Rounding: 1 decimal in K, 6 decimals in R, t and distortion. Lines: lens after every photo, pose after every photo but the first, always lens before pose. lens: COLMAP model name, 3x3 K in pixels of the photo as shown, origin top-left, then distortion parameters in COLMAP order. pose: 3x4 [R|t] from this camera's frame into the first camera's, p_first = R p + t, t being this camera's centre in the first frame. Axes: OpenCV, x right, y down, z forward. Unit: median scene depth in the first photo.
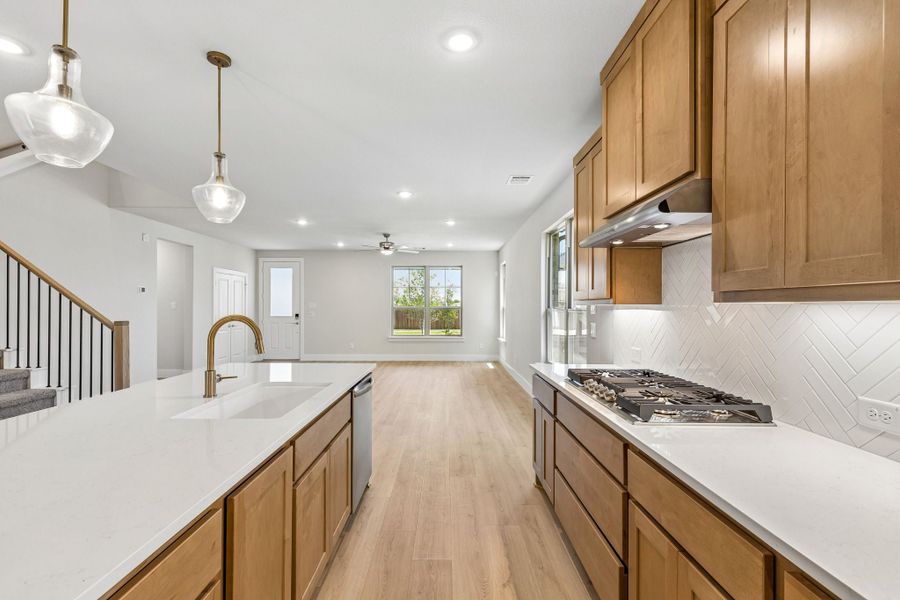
lens RADIAL K [[406.1, 0, 447.1], [0, 406.1, 303.9], [0, 0, 1]] dist [0.004354, -0.000750]
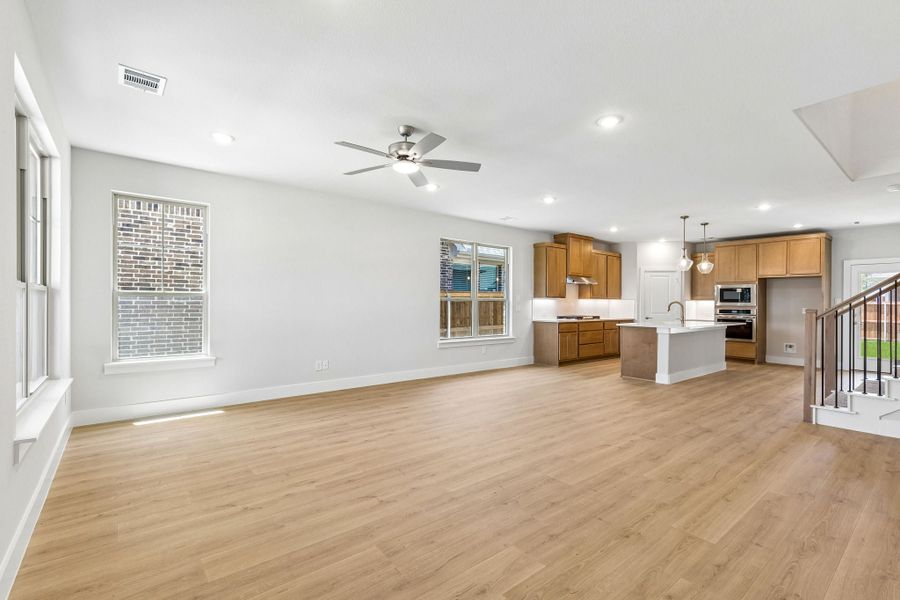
lens RADIAL K [[406.1, 0, 447.1], [0, 406.1, 303.9], [0, 0, 1]] dist [0.004354, -0.000750]
pose [[-0.629336, -0.006968, 0.777102, -0.451512], [-0.012566, 0.999920, -0.001211, 0.018302], [-0.777032, -0.010527, -0.629374, 1.068349]]
